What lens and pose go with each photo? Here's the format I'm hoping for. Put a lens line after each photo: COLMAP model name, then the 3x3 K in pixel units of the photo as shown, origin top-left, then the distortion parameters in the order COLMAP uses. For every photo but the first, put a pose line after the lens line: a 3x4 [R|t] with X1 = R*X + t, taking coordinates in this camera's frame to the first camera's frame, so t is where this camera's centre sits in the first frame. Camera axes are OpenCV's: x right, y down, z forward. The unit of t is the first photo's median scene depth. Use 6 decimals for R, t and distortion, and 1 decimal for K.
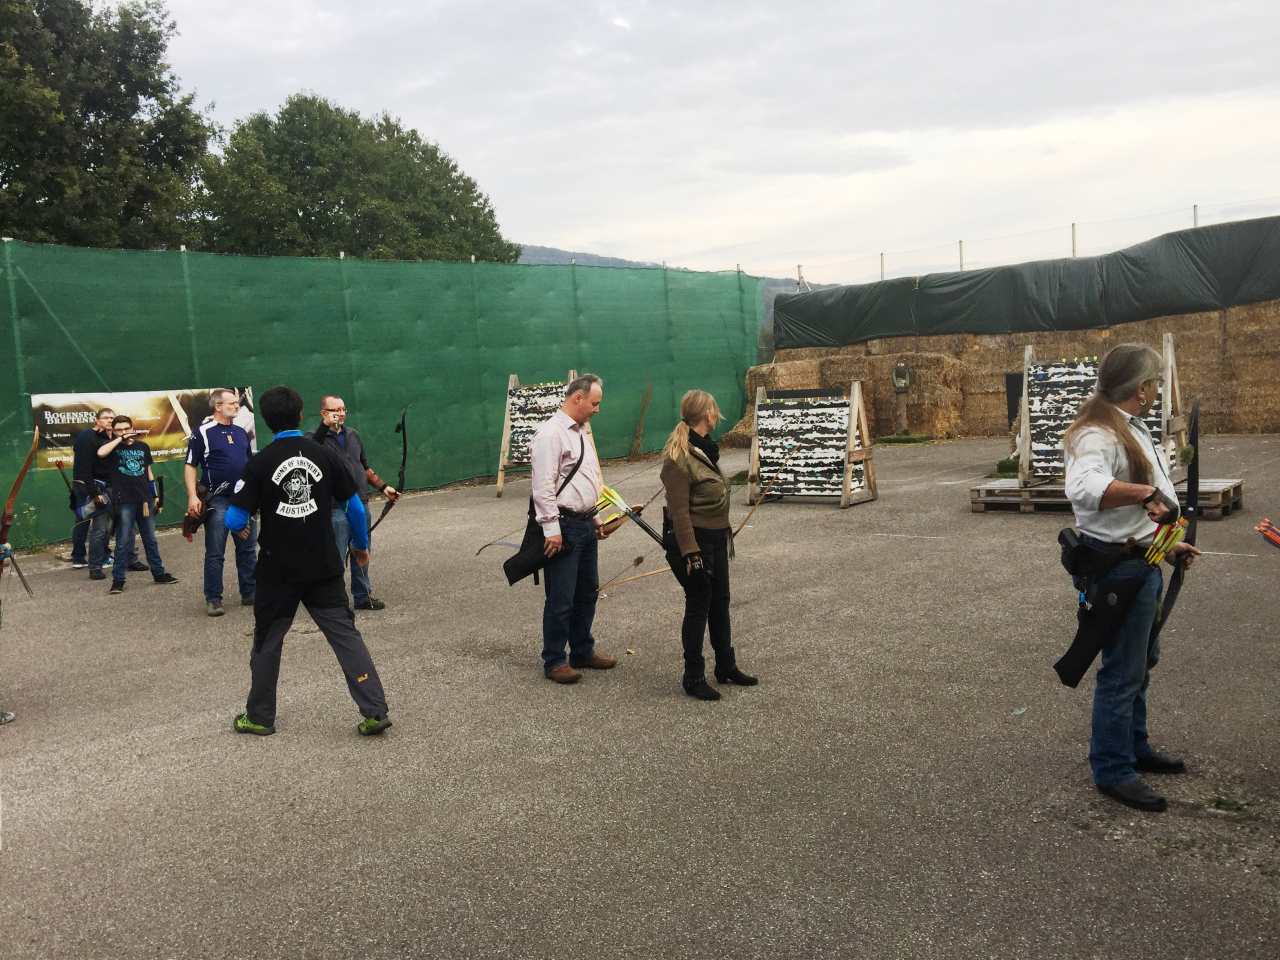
lens RADIAL K [[1090.0, 0, 629.4], [0, 1090.0, 463.7], [0, 0, 1]] dist [0.073273, -0.109995]
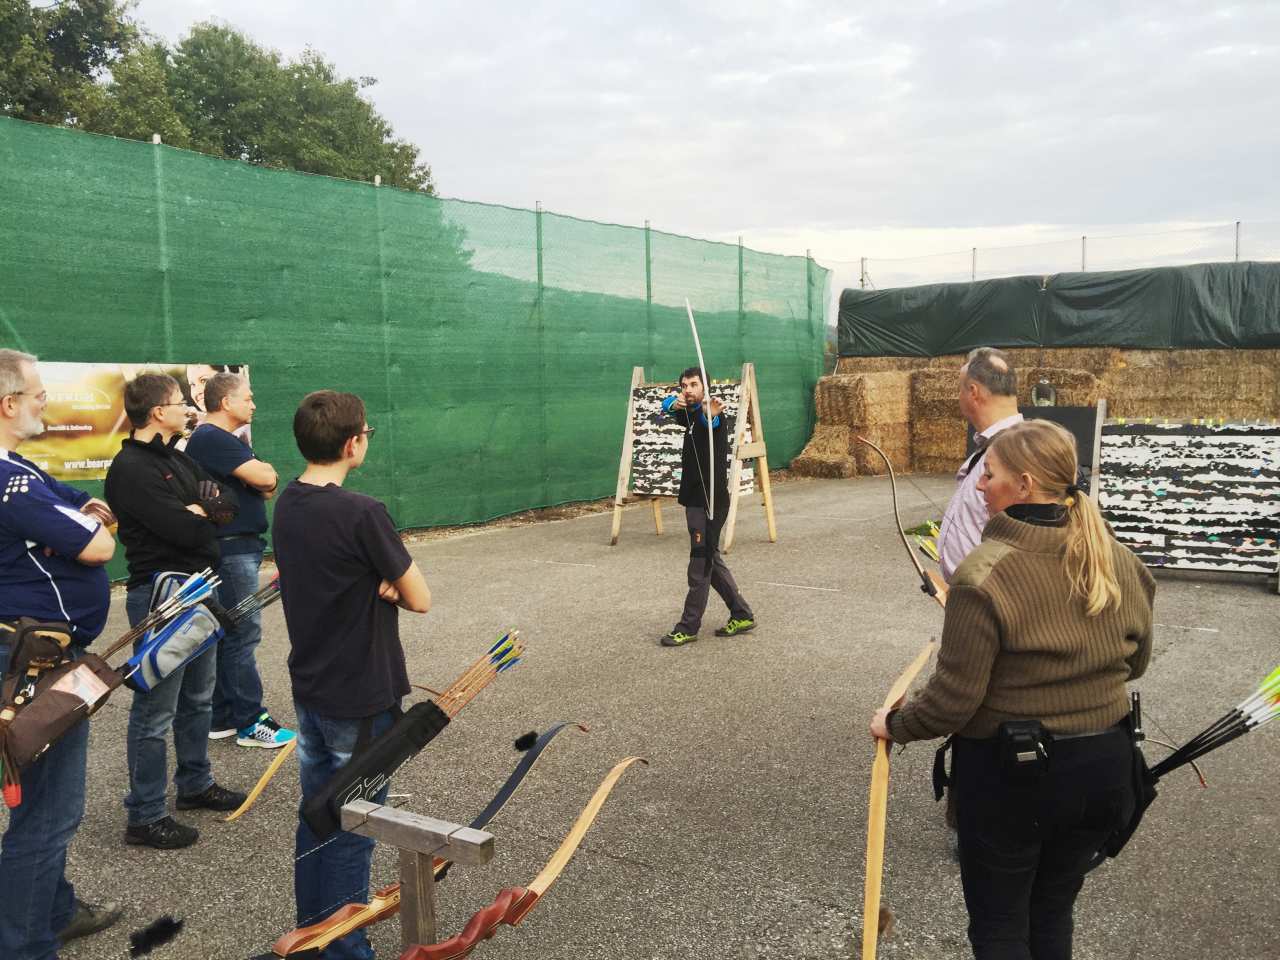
lens RADIAL K [[1087.0, 0, 626.0], [0, 1087.0, 451.4], [0, 0, 1]] dist [0.100849, -0.168691]
pose [[0.988915, 0.038068, 0.143517, -0.260323], [-0.034429, 0.999022, -0.027750, -0.011049], [-0.144433, 0.022501, 0.989259, 0.397696]]
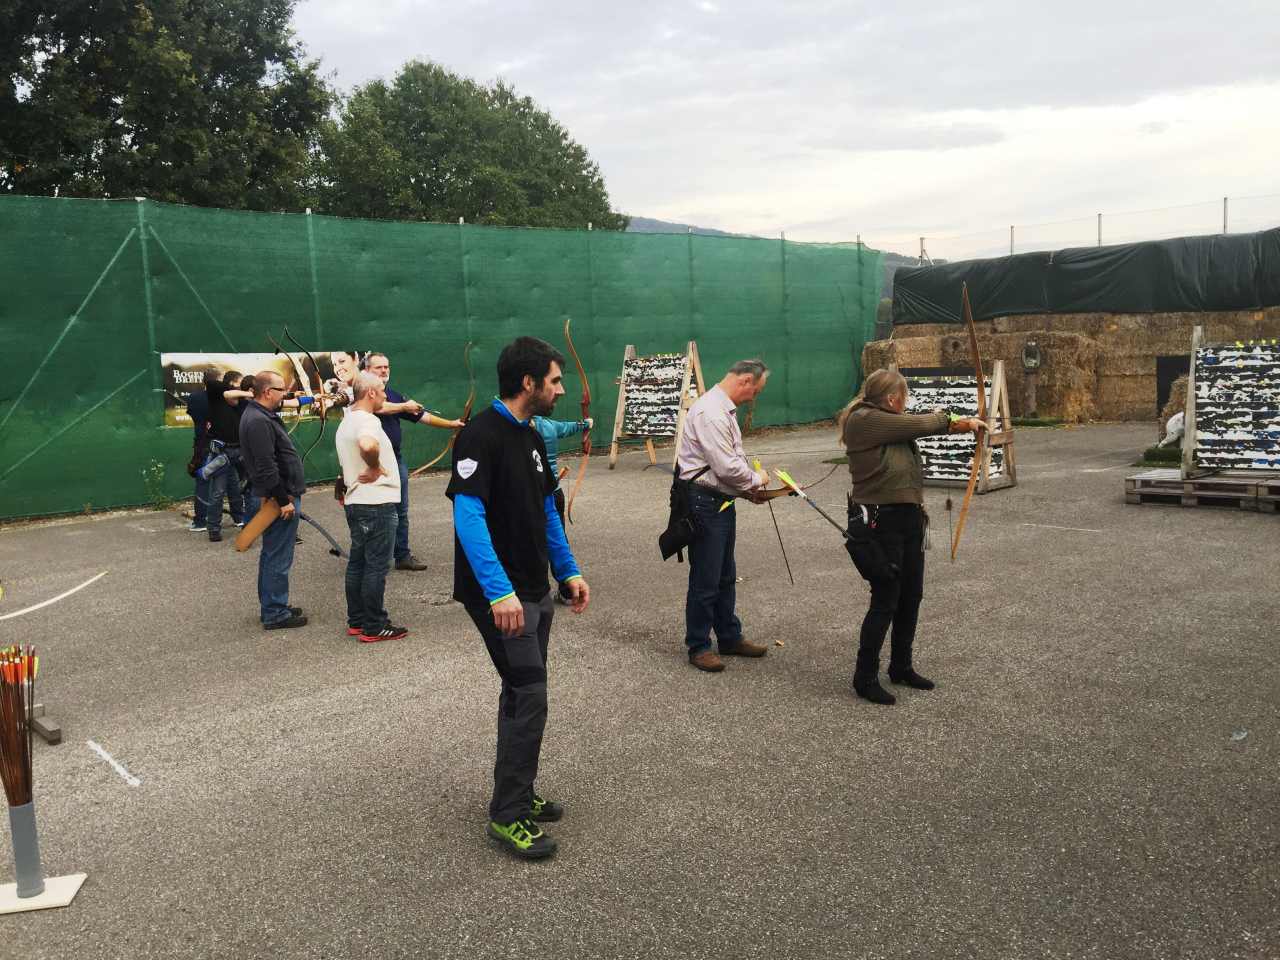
lens RADIAL K [[1087.0, 0, 626.0], [0, 1087.0, 451.4], [0, 0, 1]] dist [0.100849, -0.168691]
pose [[0.995794, 0.032311, -0.085738, -0.028084], [-0.031053, 0.999390, 0.015964, -0.001874], [0.086202, -0.013234, 0.996190, 0.027753]]
